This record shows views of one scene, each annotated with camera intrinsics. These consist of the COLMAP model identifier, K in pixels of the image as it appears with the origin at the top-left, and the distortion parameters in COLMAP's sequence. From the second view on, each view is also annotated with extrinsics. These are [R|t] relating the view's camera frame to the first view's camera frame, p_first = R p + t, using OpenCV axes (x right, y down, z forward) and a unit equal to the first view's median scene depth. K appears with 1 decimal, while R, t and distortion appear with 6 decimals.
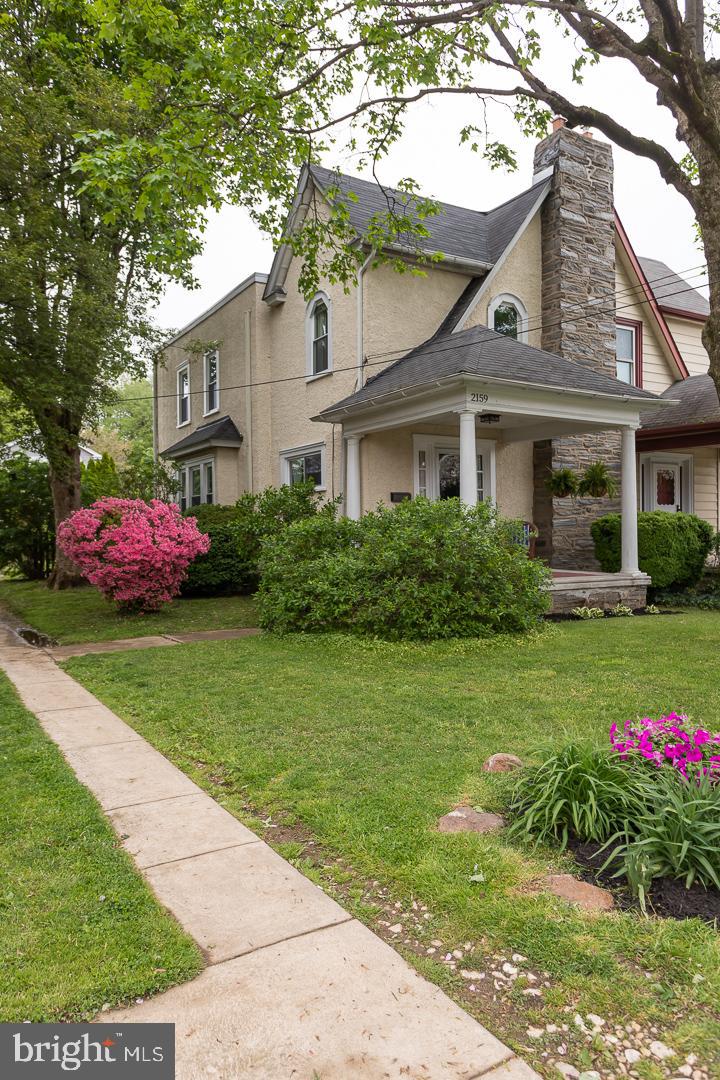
lens RADIAL K [[752.5, 0, 360.0], [0, 752.5, 540.0], [0, 0, 1]] dist [0.000673, -0.001595]
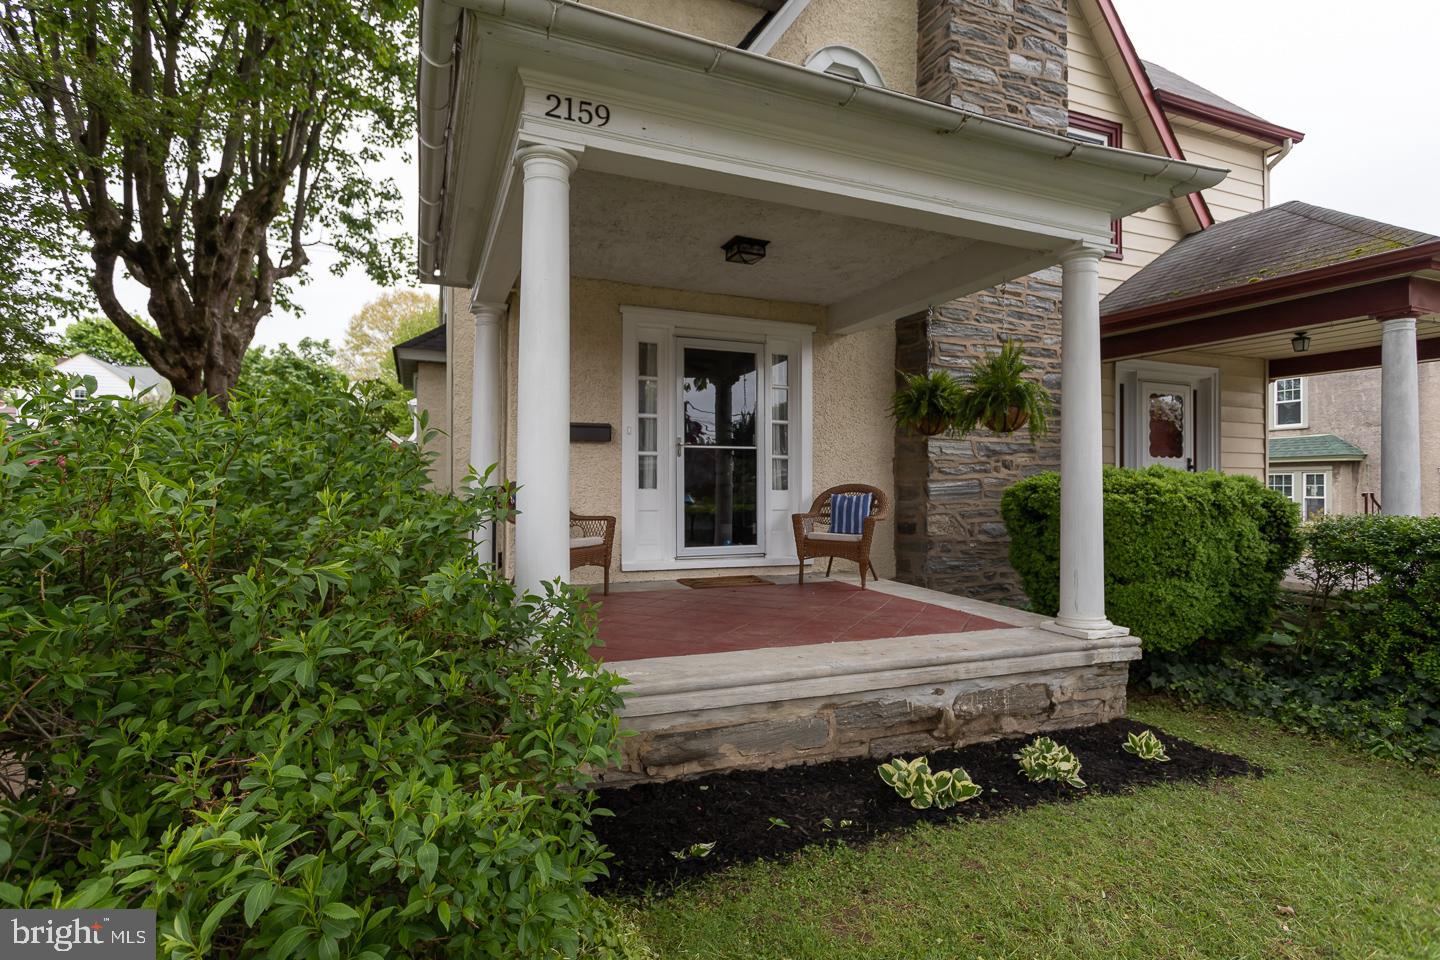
lens RADIAL K [[710.6, 0, 719.7], [0, 710.6, 476.0], [0, 0, 1]] dist [-0.003335, 0.000624]
pose [[0.987142, 0.013657, -0.159264, 0.203790], [-0.017500, 0.999588, -0.022752, -0.018889], [0.158887, 0.025246, 0.986974, 0.534445]]
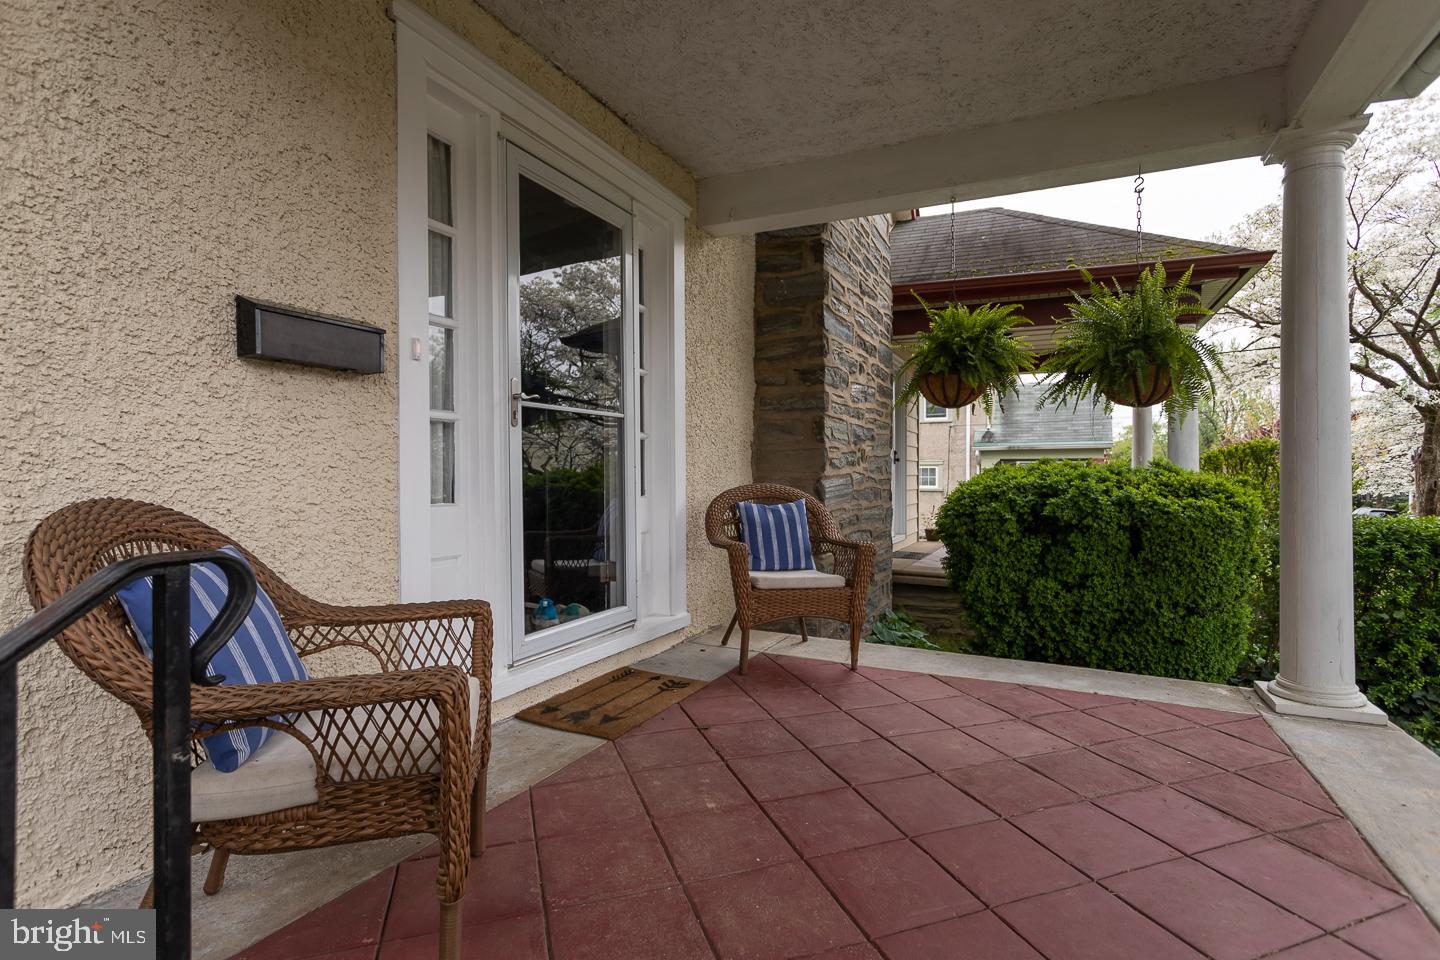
lens RADIAL K [[710.6, 0, 719.7], [0, 710.6, 476.0], [0, 0, 1]] dist [-0.003335, 0.000624]
pose [[0.838259, 0.012337, 0.545132, 0.043002], [-0.006929, 0.999904, -0.011974, -0.025754], [-0.545228, 0.006260, 0.838264, 0.793401]]
